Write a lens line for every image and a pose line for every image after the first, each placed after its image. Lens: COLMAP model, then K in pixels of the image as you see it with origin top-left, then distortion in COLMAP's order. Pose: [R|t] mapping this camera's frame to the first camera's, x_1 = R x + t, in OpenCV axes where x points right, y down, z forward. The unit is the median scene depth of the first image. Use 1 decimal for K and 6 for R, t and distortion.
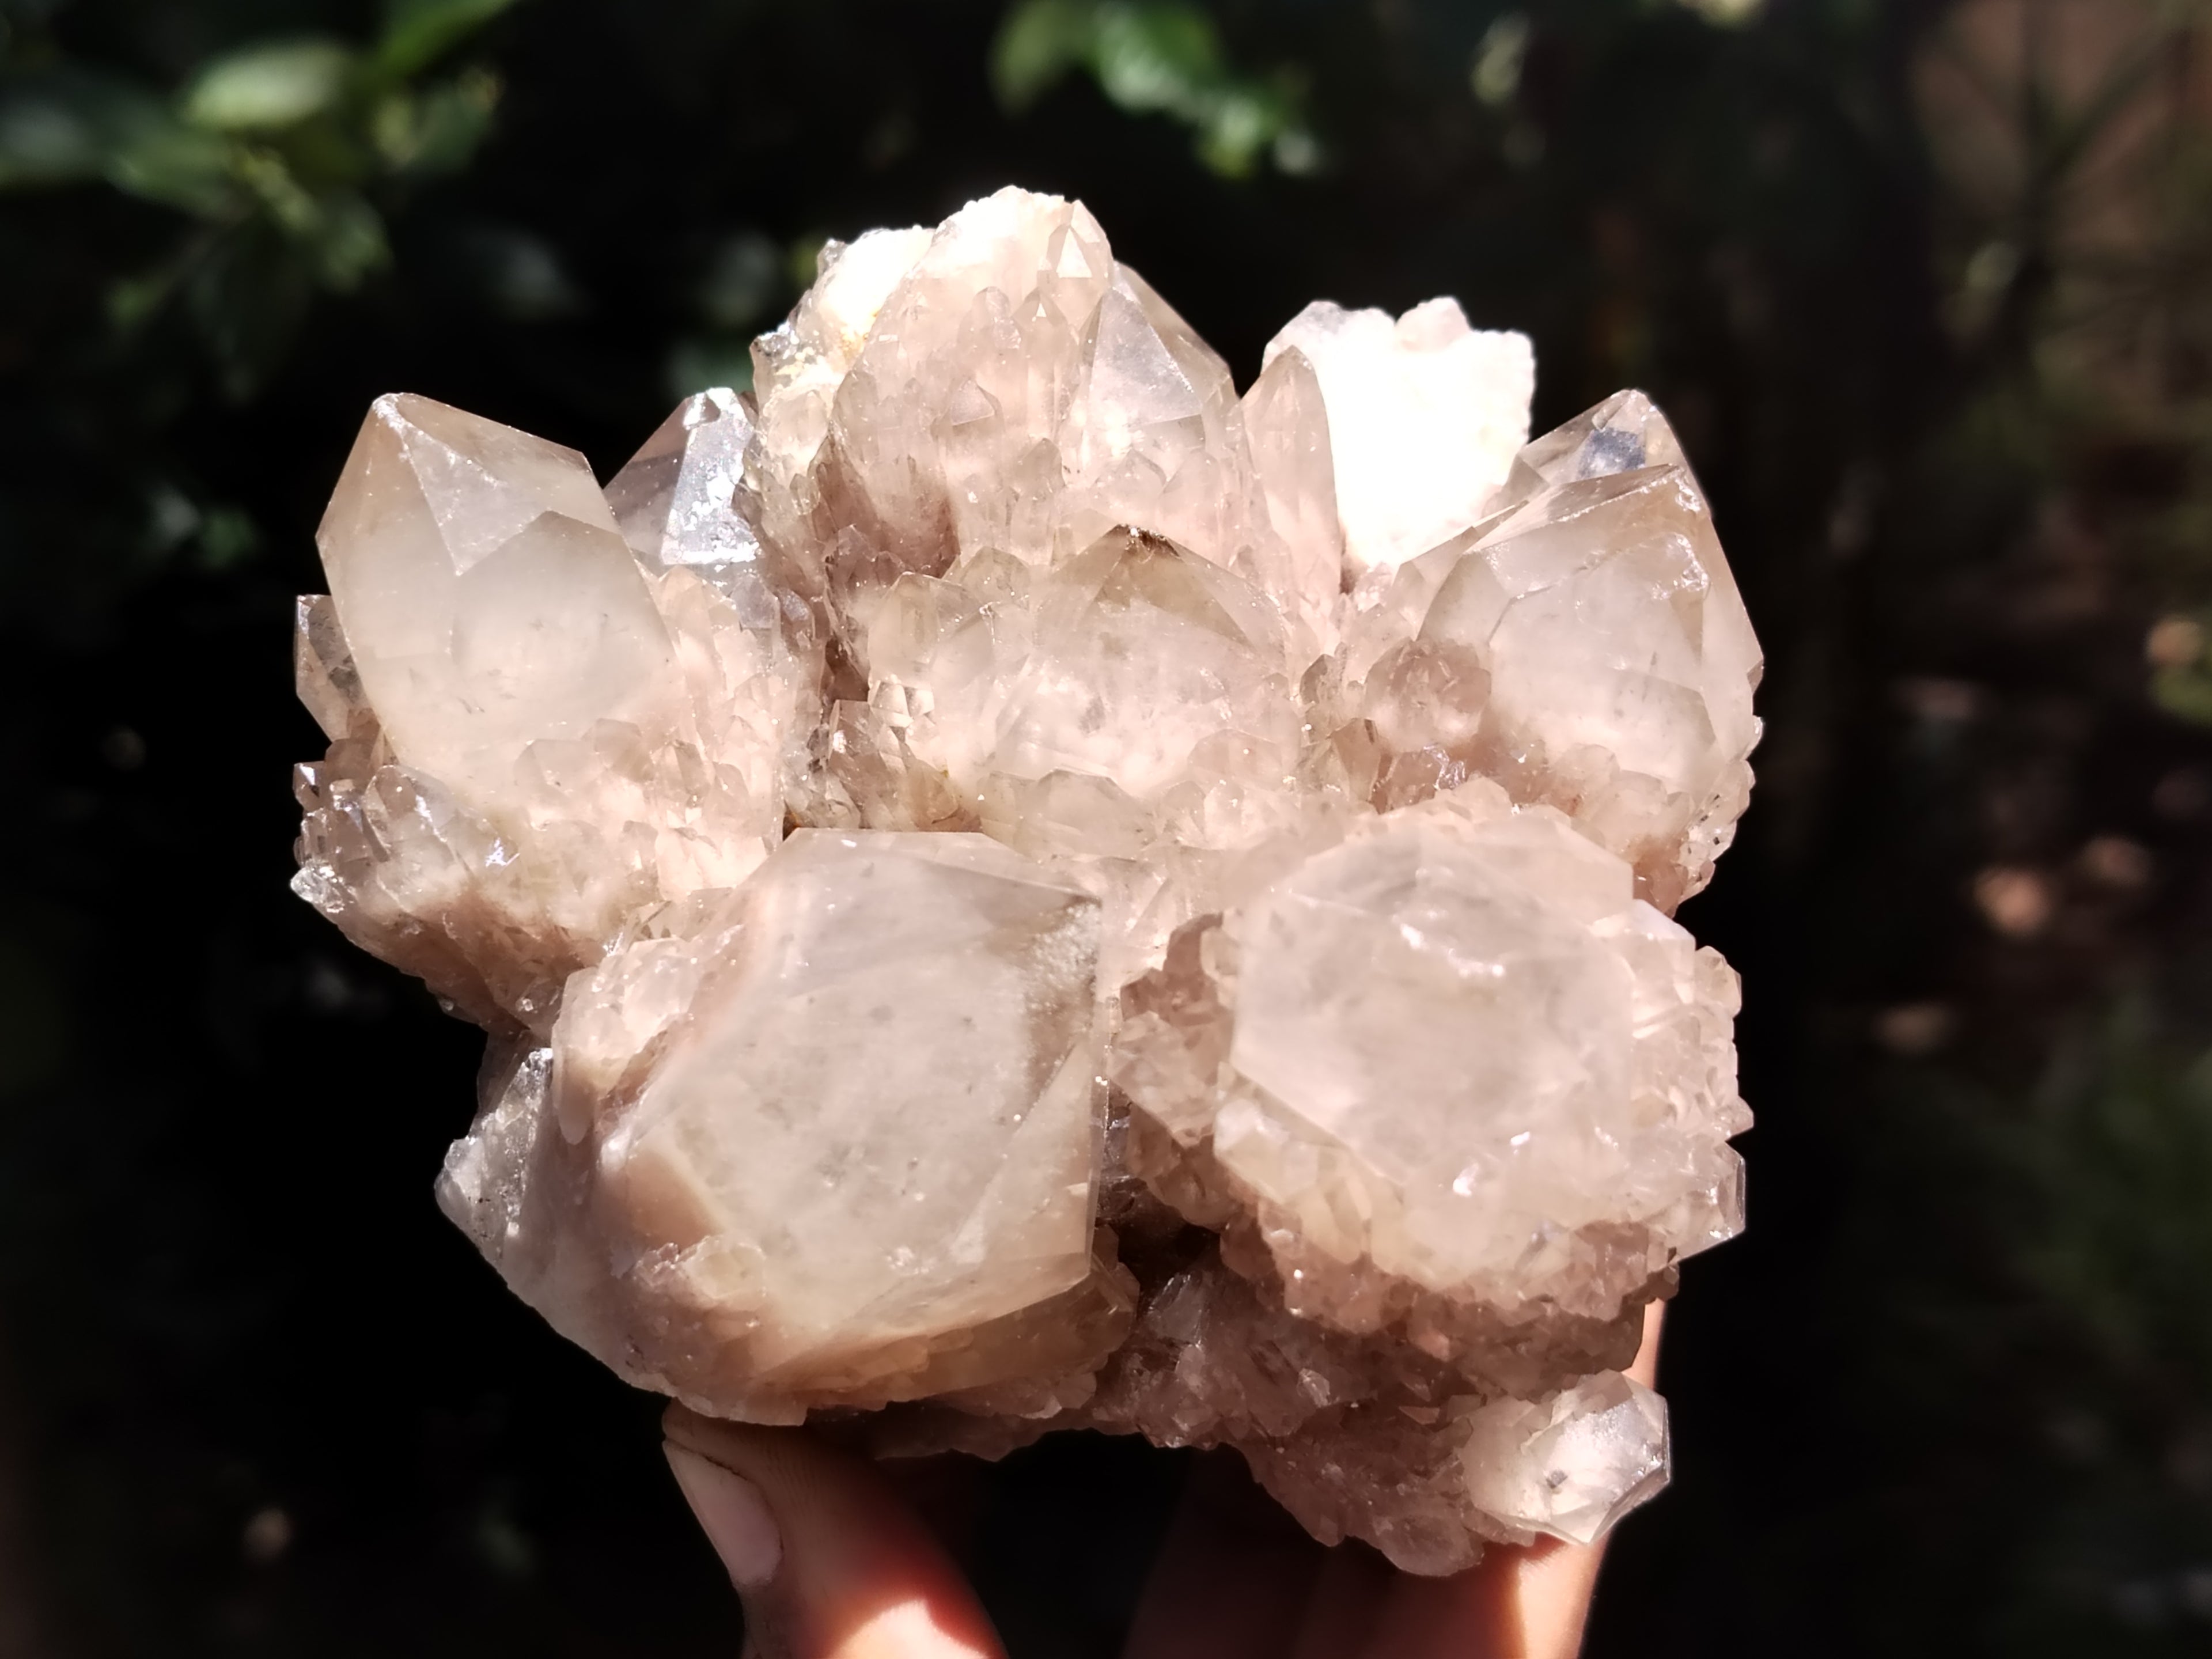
lens RADIAL K [[3051.1, 0, 1115.5], [0, 3051.1, 831.2], [0, 0, 1]] dist [0.057945, 0.000000]
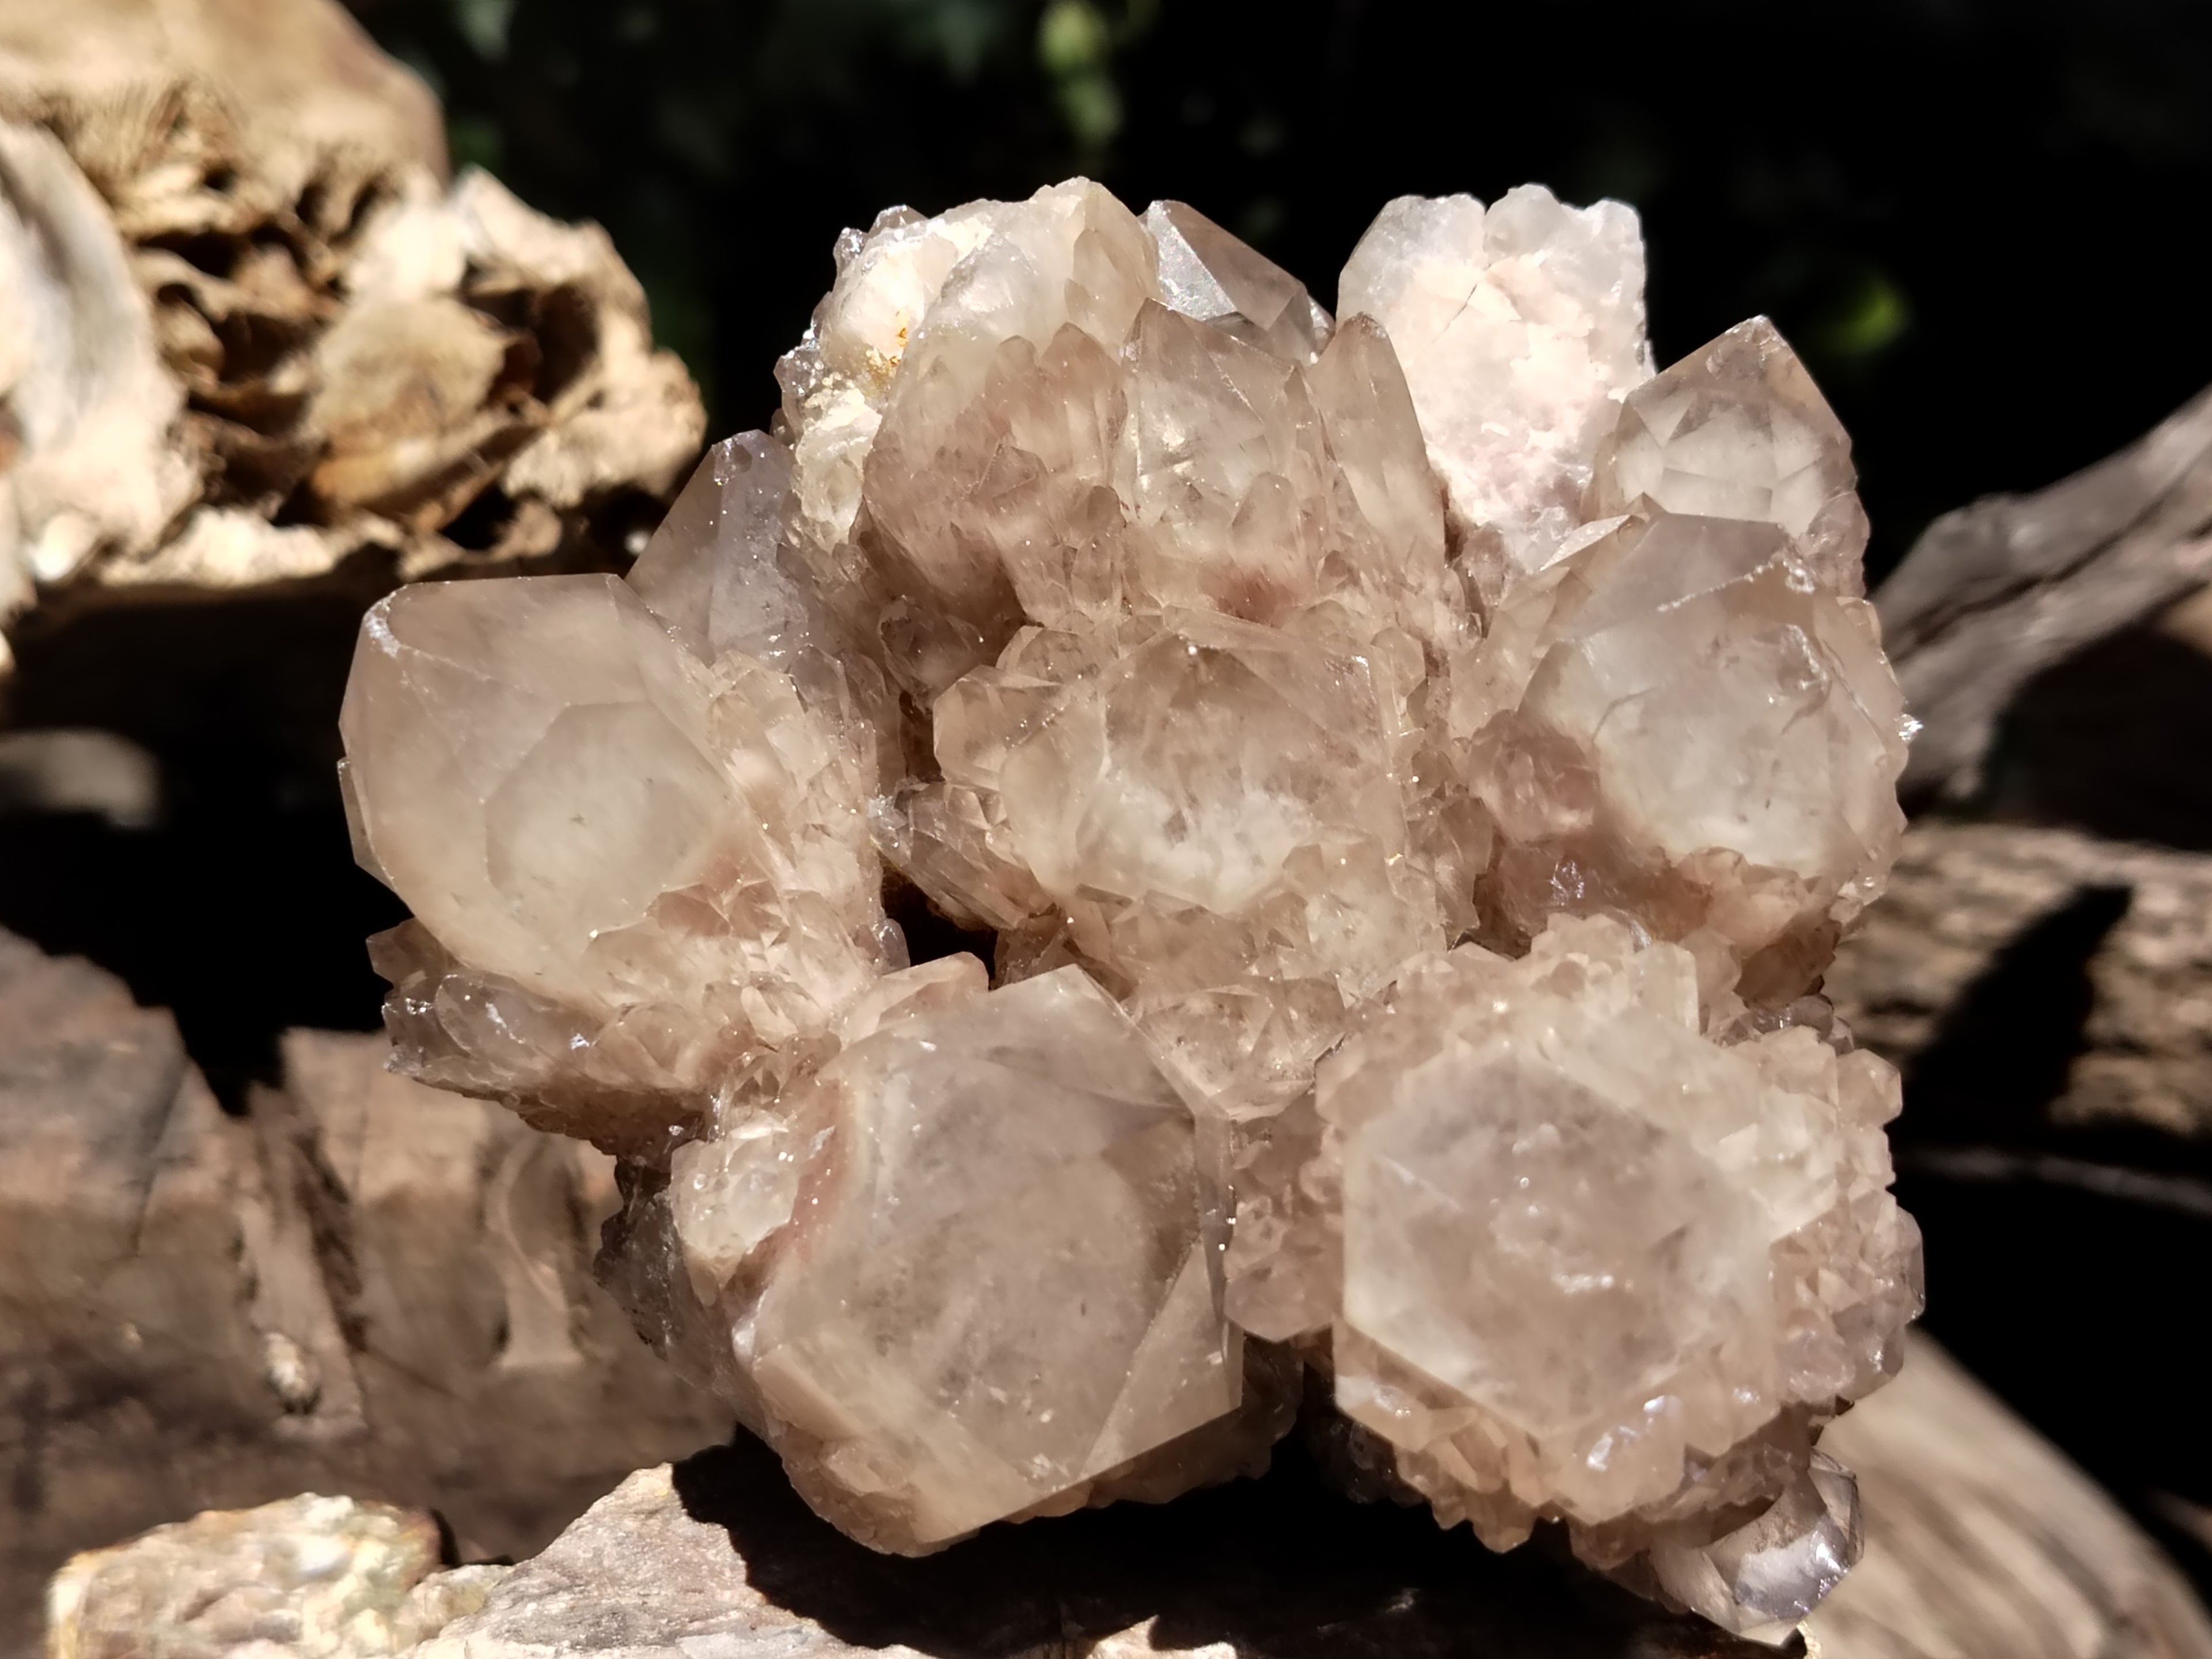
lens RADIAL K [[3051.1, 0, 1106.5], [0, 3051.1, 835.2], [0, 0, 1]] dist [0.057945, 0.000000]
pose [[0.988126, -0.107124, -0.110140, 0.071467], [0.130610, 0.963190, 0.234959, -0.249790], [0.080916, -0.246554, 0.965745, 0.098030]]
